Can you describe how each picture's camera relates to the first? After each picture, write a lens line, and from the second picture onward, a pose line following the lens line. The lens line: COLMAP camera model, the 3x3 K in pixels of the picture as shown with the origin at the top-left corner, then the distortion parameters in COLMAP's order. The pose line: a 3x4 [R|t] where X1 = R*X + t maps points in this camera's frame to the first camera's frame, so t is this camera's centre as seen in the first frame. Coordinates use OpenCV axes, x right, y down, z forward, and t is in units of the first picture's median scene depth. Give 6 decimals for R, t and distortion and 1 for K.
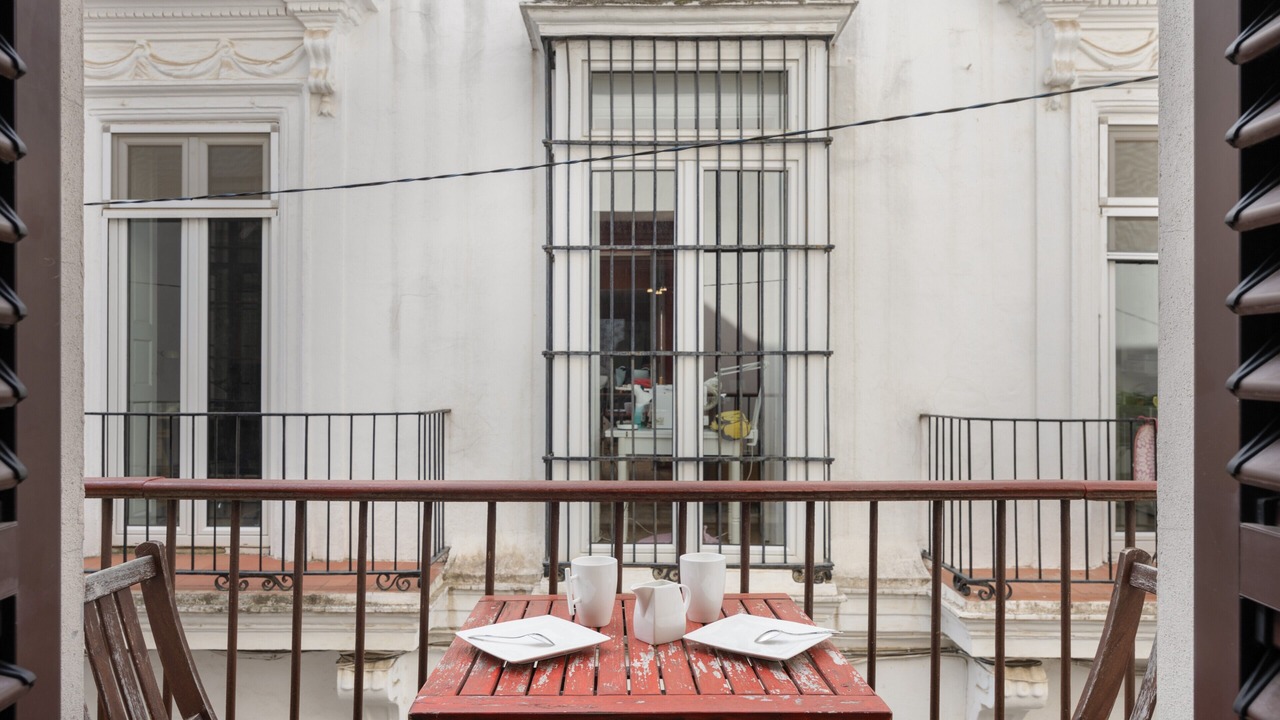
lens RADIAL K [[651.7, 0, 640.0], [0, 651.7, 360.0], [0, 0, 1]] dist [0.000563, 0.000426]
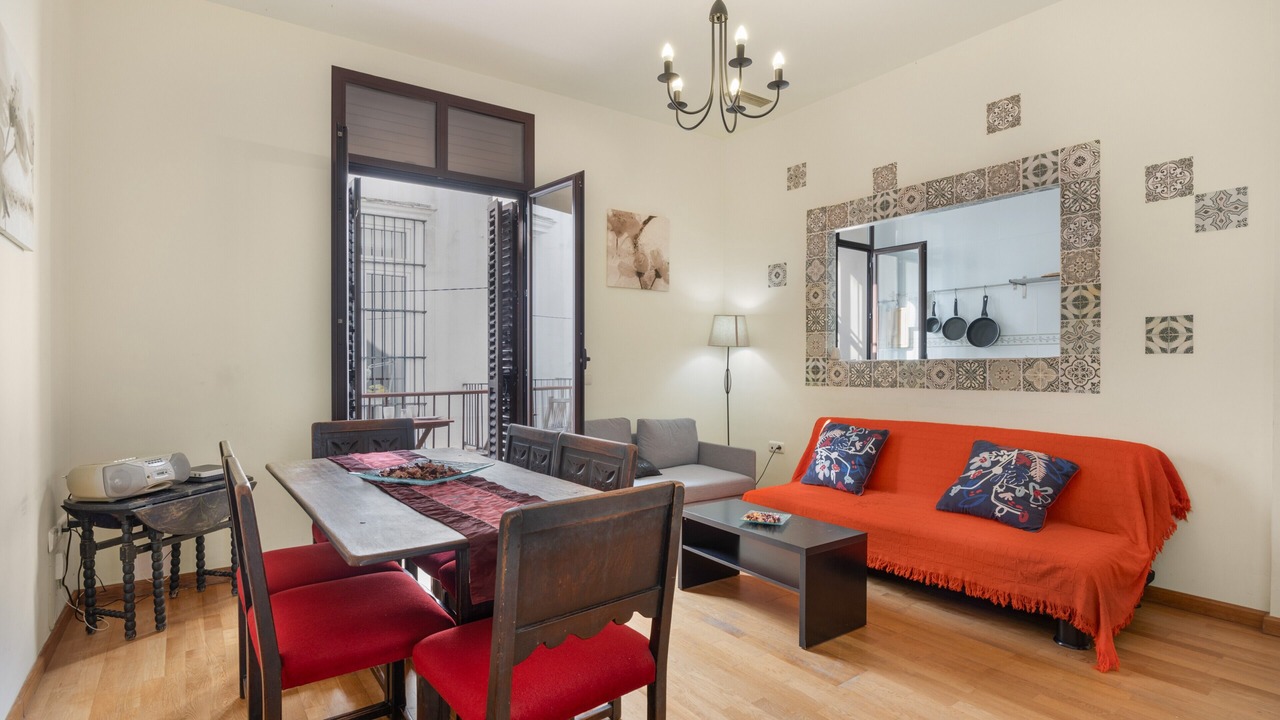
lens RADIAL K [[651.7, 0, 640.0], [0, 651.7, 360.0], [0, 0, 1]] dist [0.000563, 0.000426]
pose [[0.824334, -0.000684, 0.566103, -0.390721], [-0.001409, 0.999994, 0.003259, -0.010636], [-0.566102, -0.003484, 0.824328, -1.346297]]
